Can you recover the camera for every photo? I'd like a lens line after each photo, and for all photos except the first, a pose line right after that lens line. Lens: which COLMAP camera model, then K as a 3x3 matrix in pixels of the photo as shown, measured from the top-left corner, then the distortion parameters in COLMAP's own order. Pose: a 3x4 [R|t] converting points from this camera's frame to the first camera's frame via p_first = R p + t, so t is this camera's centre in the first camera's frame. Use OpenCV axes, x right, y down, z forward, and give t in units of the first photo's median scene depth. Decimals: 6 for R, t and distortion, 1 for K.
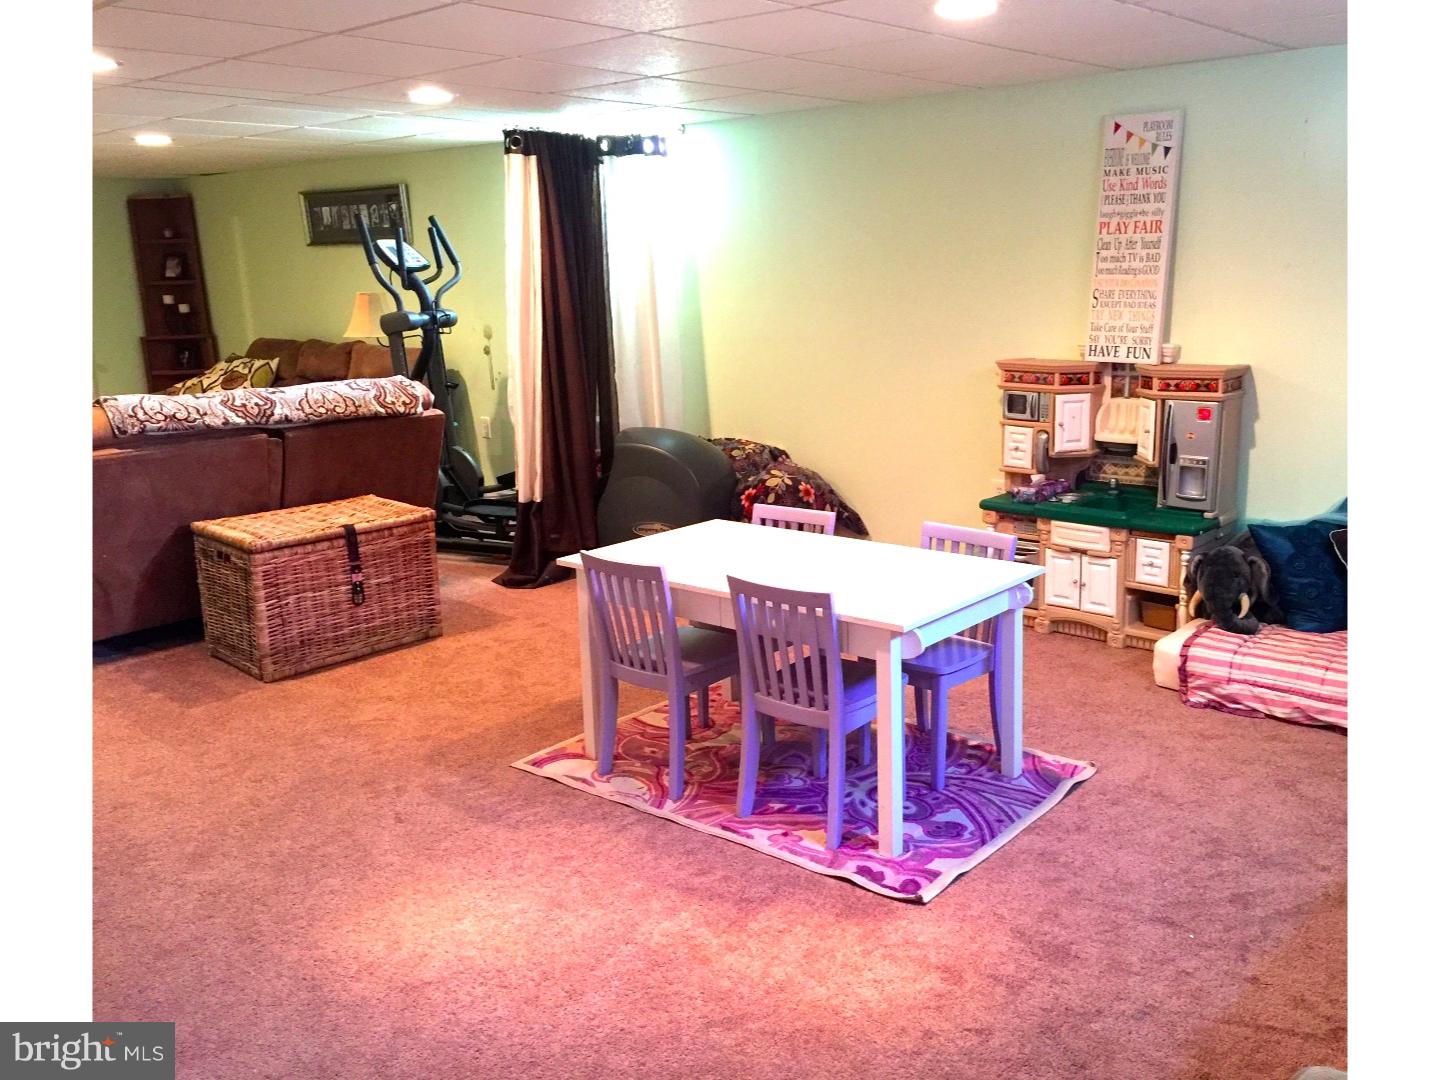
lens RADIAL K [[1229.8, 0, 723.1], [0, 1229.8, 537.1], [0, 0, 1]] dist [0.075908, -0.102519]
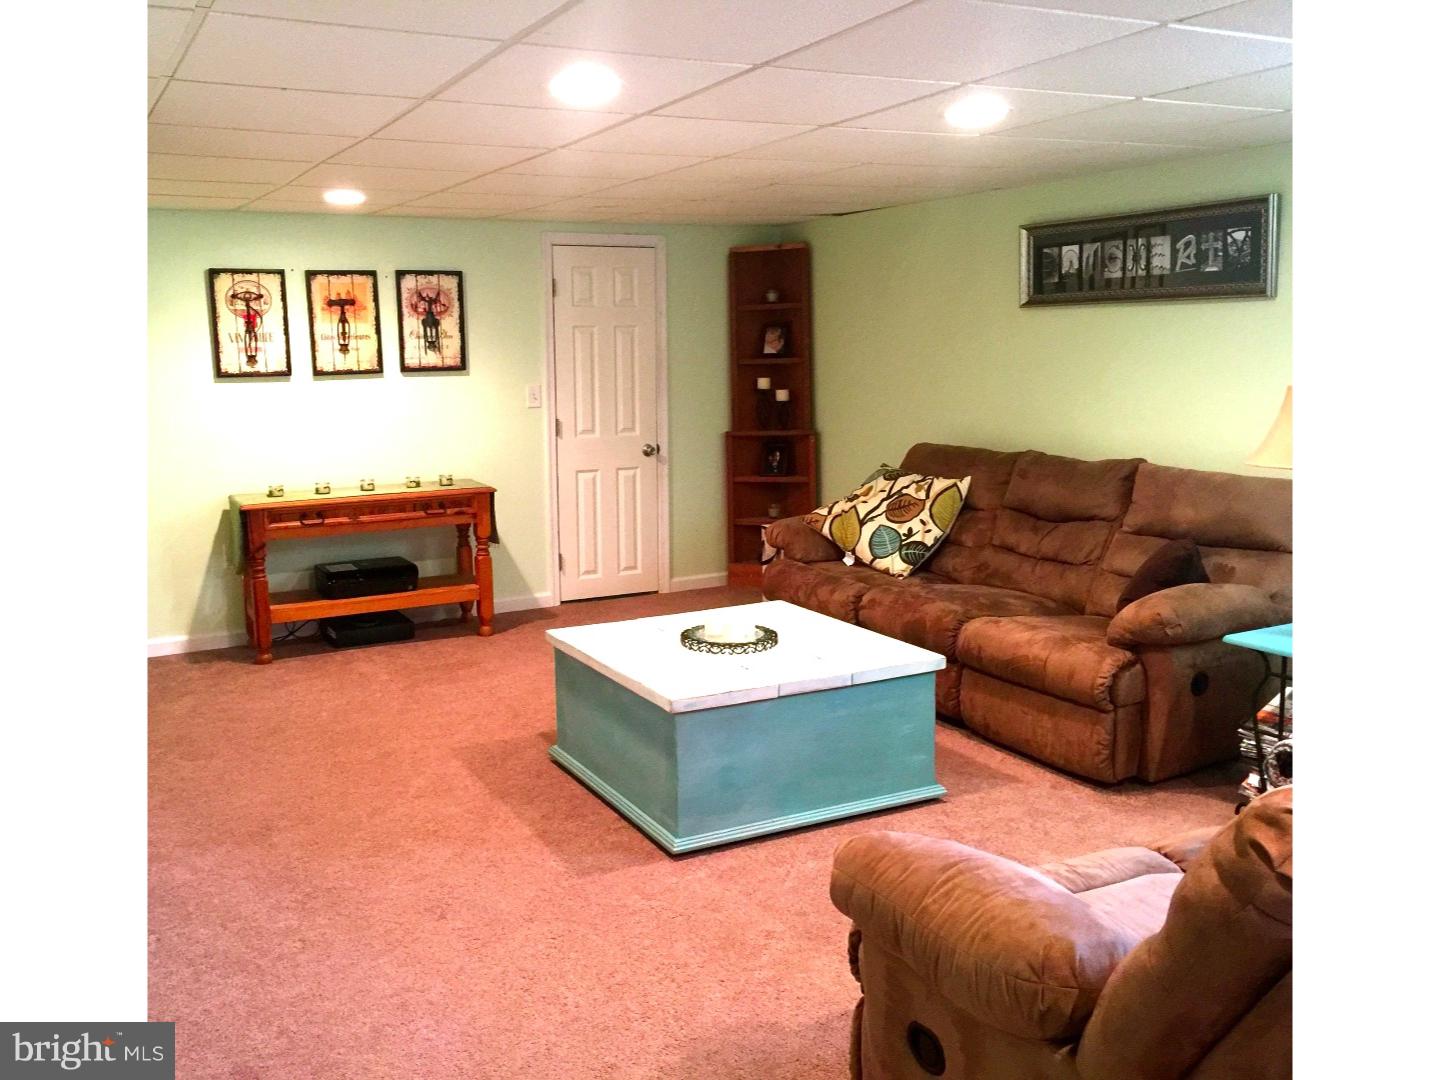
lens RADIAL K [[1229.8, 0, 718.6], [0, 1229.8, 538.0], [0, 0, 1]] dist [0.075908, -0.102519]
pose [[0.950110, 0.056167, -0.306816, -0.275992], [-0.074467, 0.996055, -0.048257, -0.069246], [0.302895, 0.068697, 0.950545, 0.336678]]
